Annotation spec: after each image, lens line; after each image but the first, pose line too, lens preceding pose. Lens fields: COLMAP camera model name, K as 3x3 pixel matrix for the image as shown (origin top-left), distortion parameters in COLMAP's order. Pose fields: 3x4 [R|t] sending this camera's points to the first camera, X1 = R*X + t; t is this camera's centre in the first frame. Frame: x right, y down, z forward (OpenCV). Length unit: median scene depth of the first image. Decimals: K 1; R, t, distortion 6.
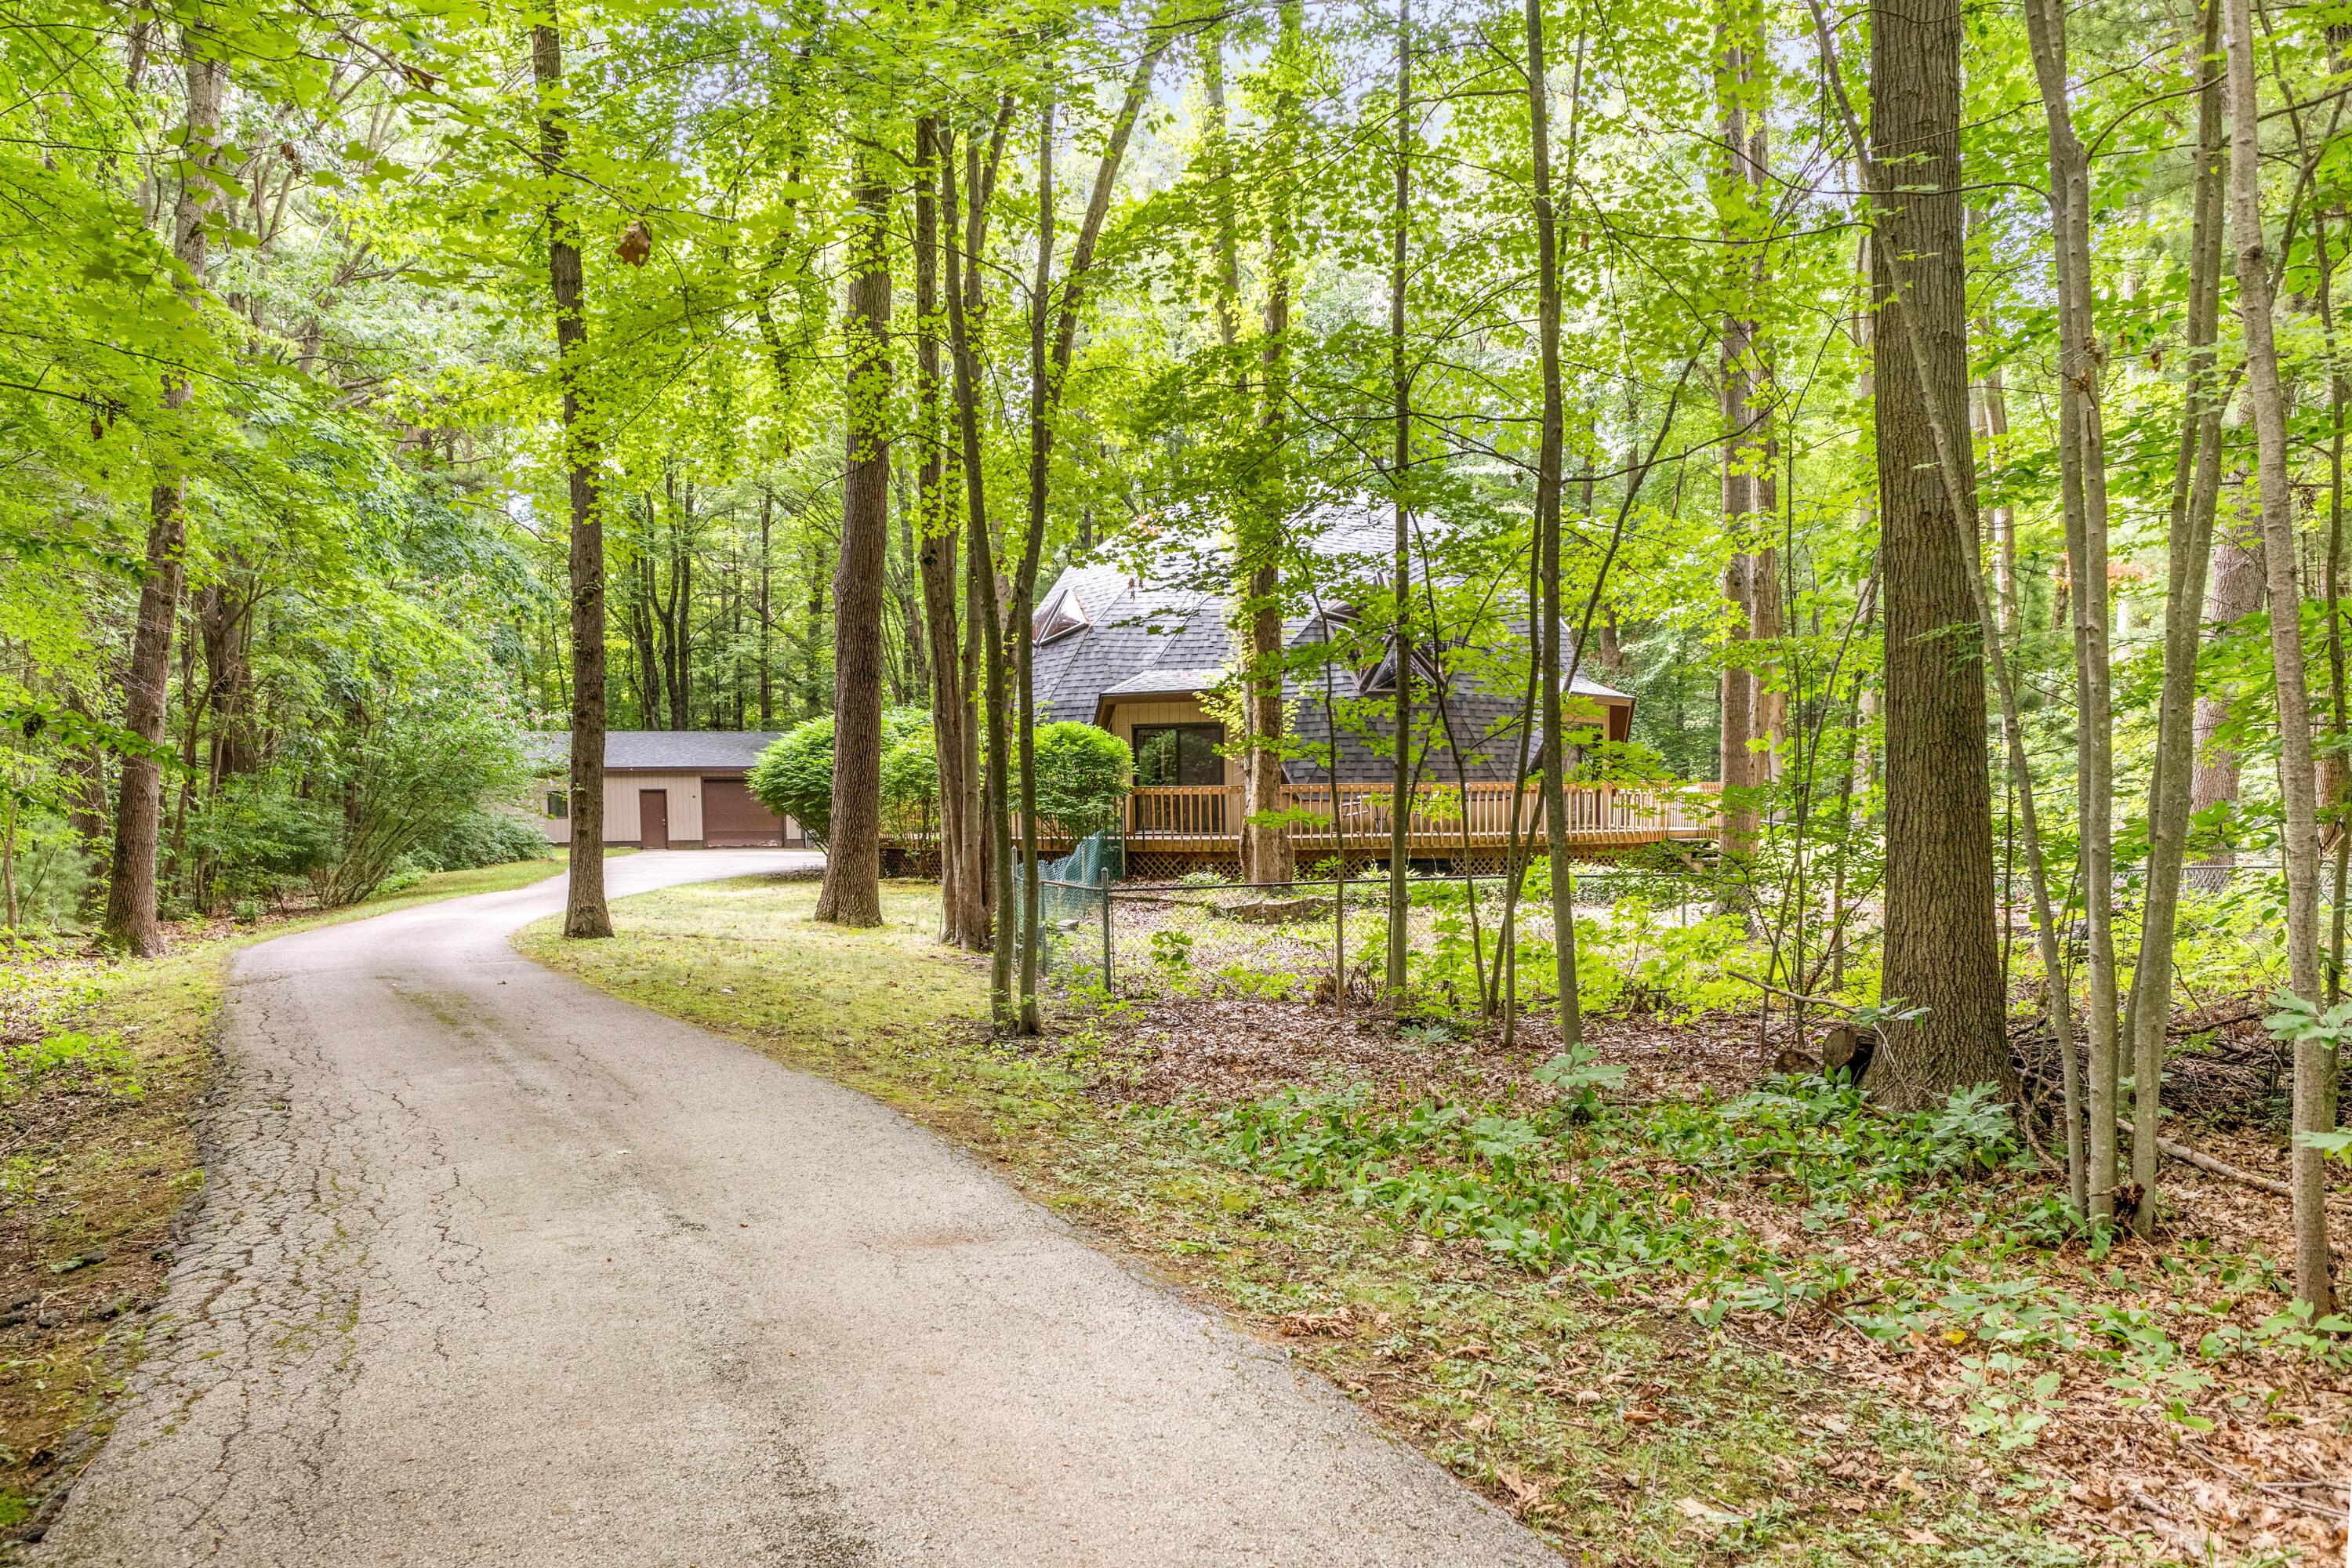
lens RADIAL K [[2030.9, 0, 1176.0], [0, 2030.9, 787.9], [0, 0, 1]] dist [0.003262, 0.000380]
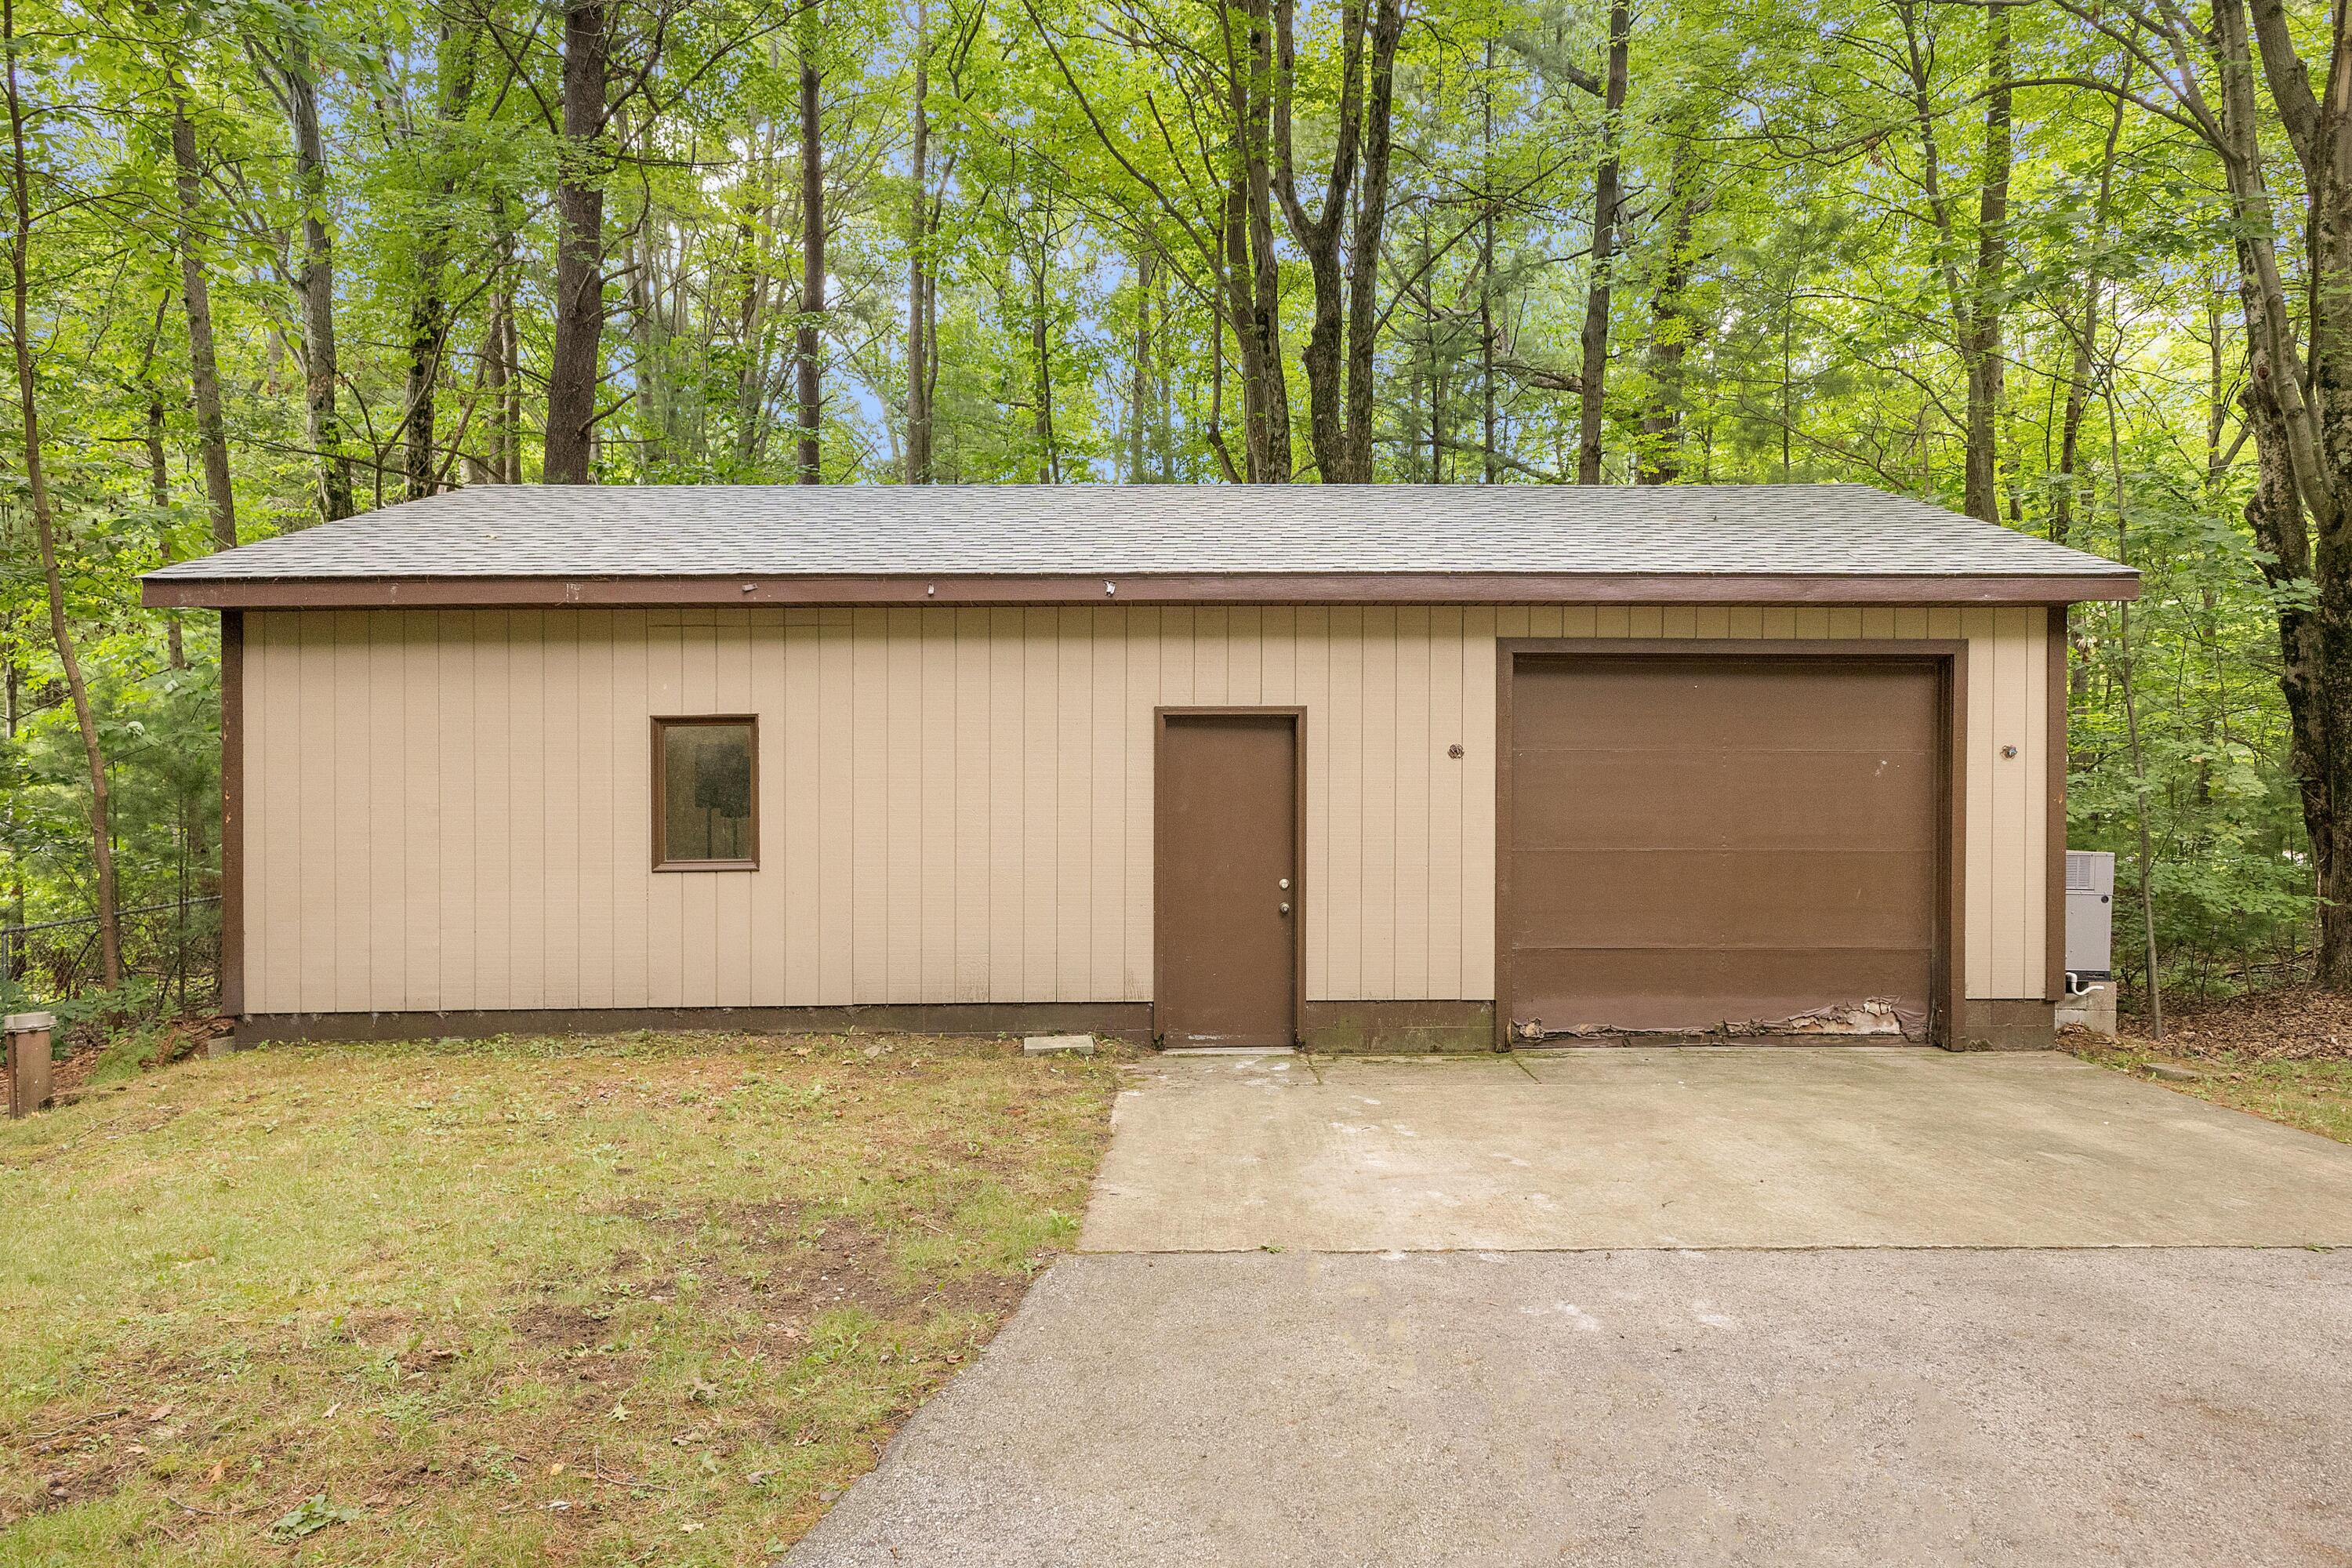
lens RADIAL K [[1355.6, 0, 1175.8], [0, 1355.6, 780.4], [0, 0, 1]] dist [0.001232, 0.000064]
pose [[0.938922, 0.017765, -0.343671, -0.194002], [-0.014115, 0.999814, 0.013120, 0.004911], [0.343841, -0.007468, 0.938998, 0.779536]]
